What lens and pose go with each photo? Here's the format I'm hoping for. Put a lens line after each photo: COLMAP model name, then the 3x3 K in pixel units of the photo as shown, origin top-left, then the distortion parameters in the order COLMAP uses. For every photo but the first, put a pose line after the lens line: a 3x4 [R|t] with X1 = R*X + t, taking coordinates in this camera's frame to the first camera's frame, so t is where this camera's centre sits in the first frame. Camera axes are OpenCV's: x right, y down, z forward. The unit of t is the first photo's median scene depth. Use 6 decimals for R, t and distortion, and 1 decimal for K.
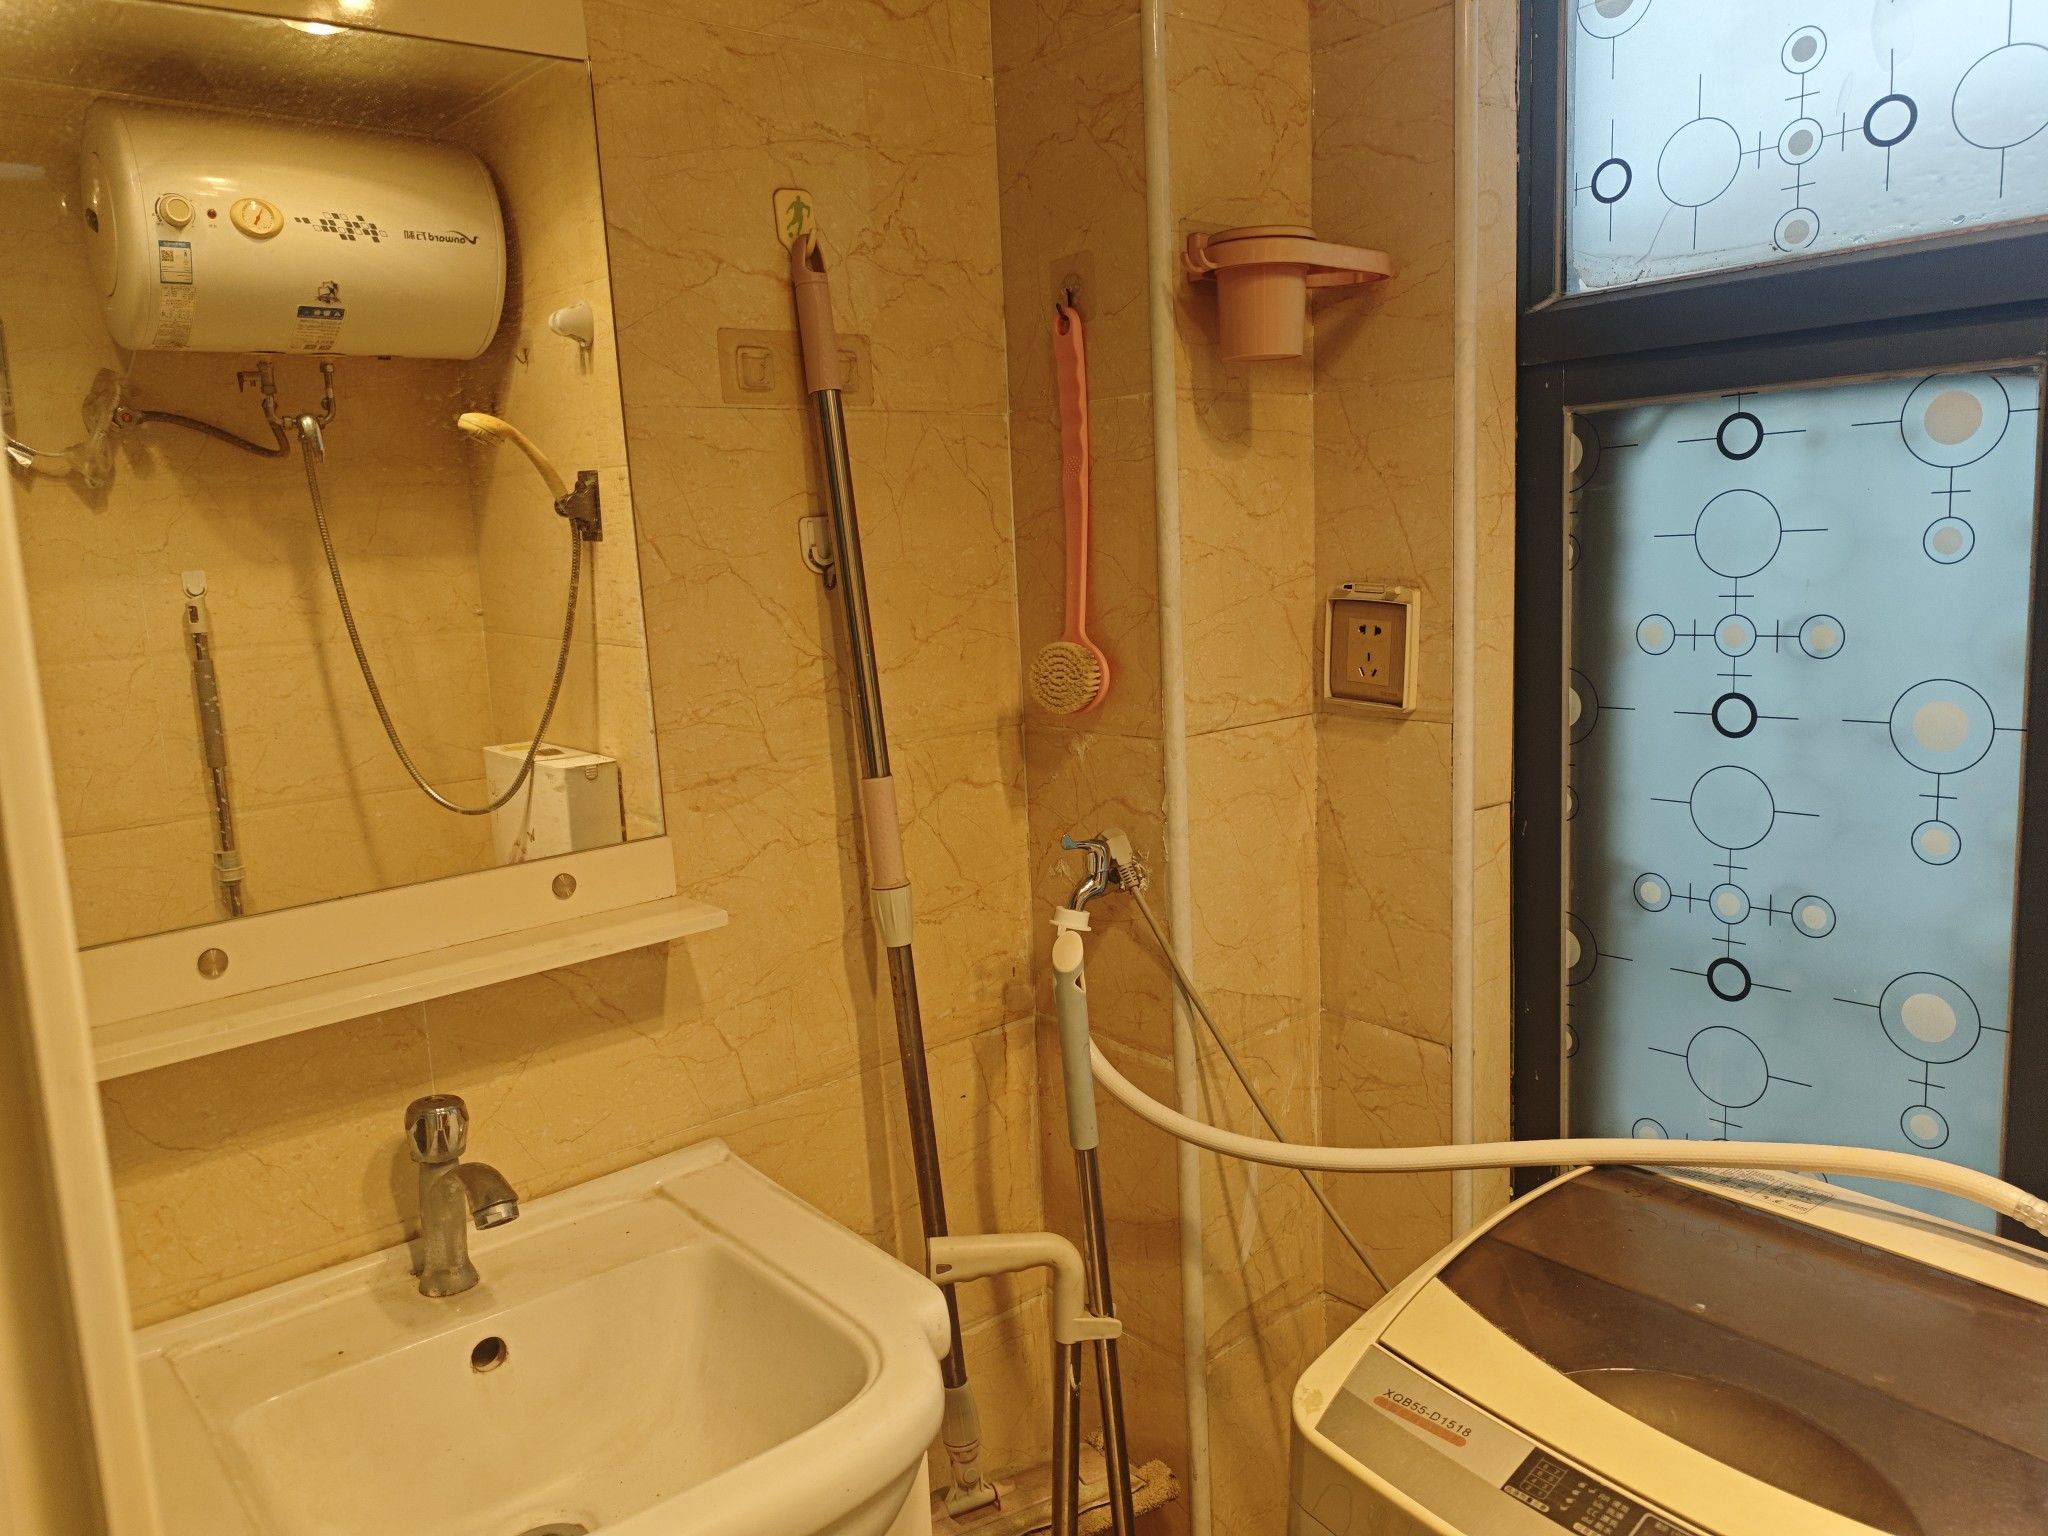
lens RADIAL K [[1495.2, 0, 1025.9], [0, 1495.2, 765.6], [0, 0, 1]] dist [0.010677, 0.002071]
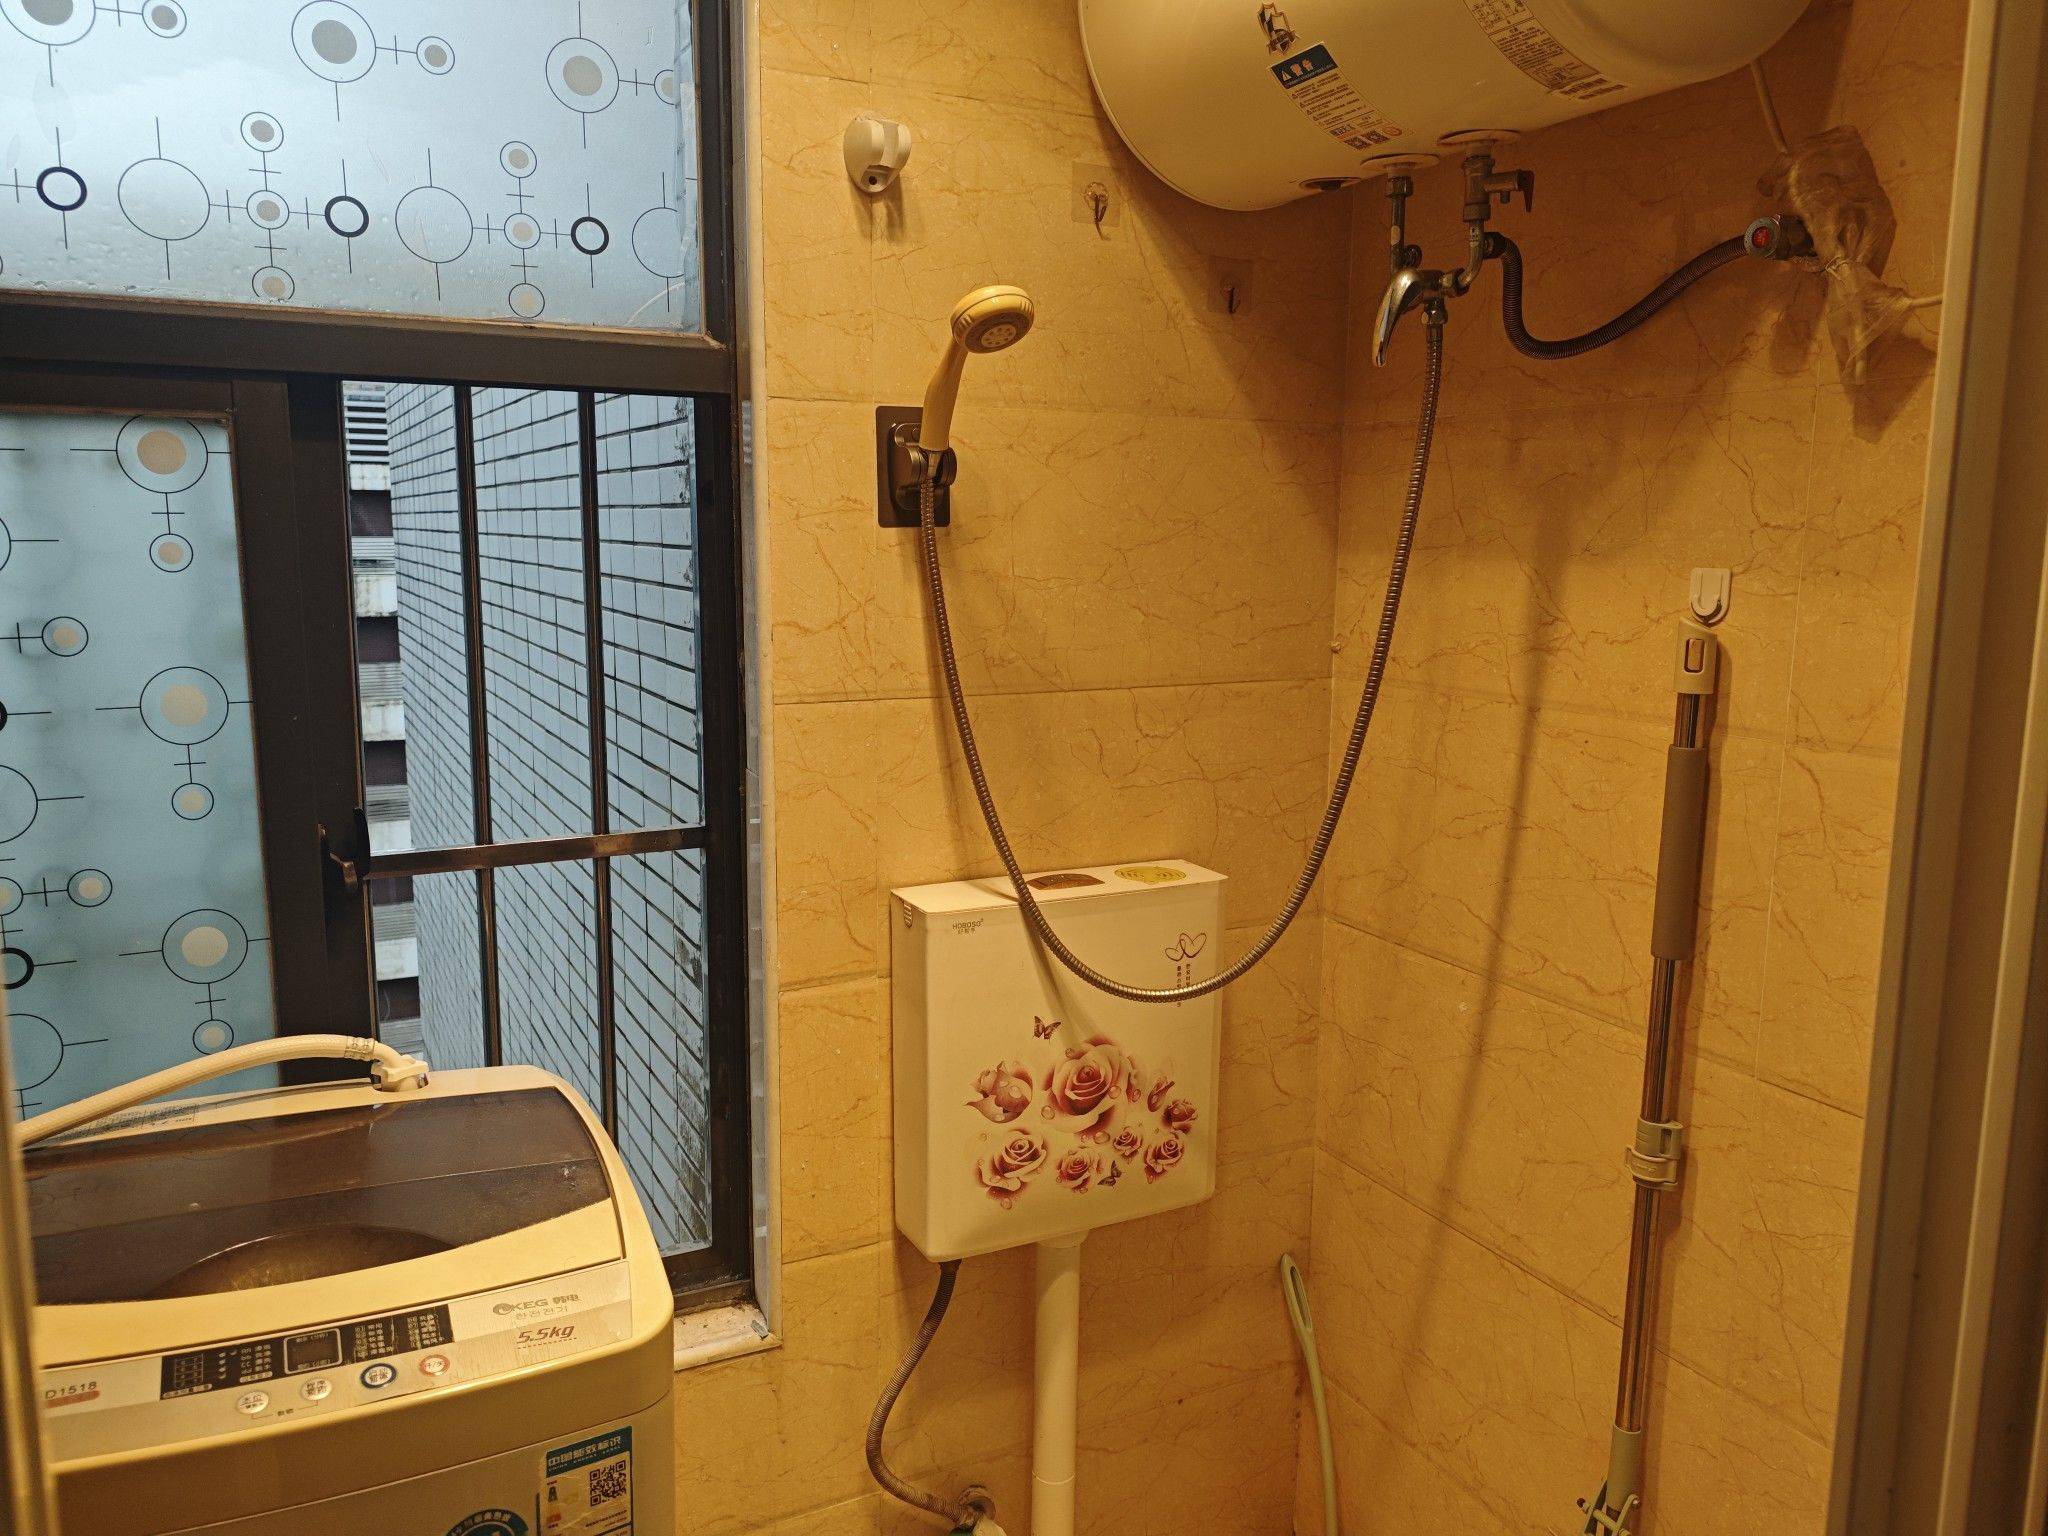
lens RADIAL K [[1495.2, 0, 1023.7], [0, 1495.2, 767.3], [0, 0, 1]] dist [0.010677, 0.002071]
pose [[0.217534, -0.105820, 0.970299, -0.442077], [0.134046, 0.987925, 0.077690, 0.020605], [-0.966804, 0.113165, 0.229092, 0.070154]]
